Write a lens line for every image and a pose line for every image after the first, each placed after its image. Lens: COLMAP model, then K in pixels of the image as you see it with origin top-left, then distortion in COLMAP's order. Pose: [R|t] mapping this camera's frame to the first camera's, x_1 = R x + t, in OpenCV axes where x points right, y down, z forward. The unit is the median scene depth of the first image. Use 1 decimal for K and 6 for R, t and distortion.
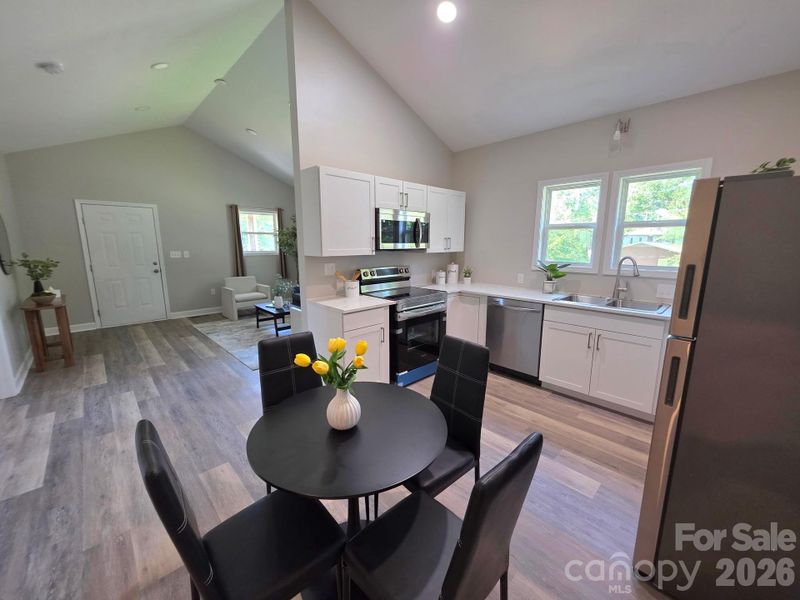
lens RADIAL K [[322.6, 0, 402.7], [0, 322.6, 300.8], [0, 0, 1]] dist [-0.000646, -0.000138]
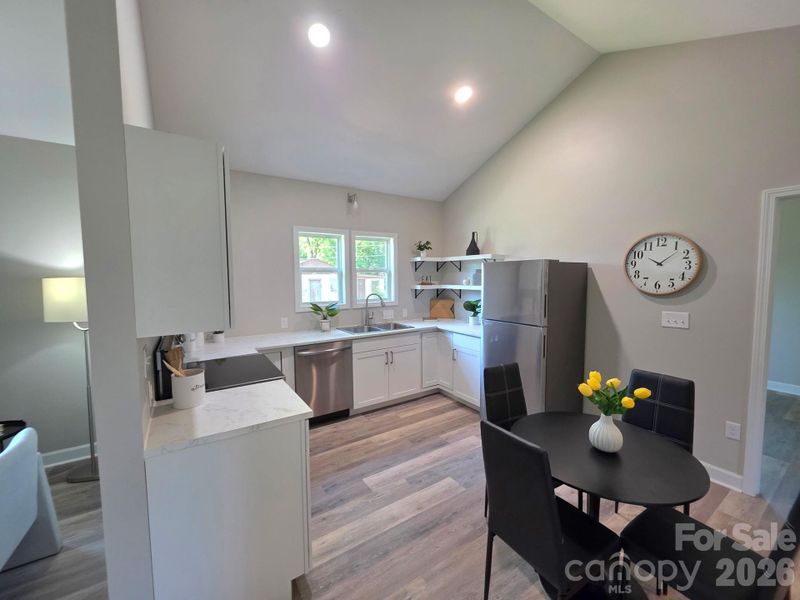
lens RADIAL K [[322.6, 0, 399.5], [0, 322.6, 299.2], [0, 0, 1]] dist [-0.000646, -0.000138]
pose [[0.193007, -0.080831, 0.977862, -0.631977], [0.187030, 0.981359, 0.044204, -0.151578], [-0.963207, 0.174358, 0.204527, 0.607745]]
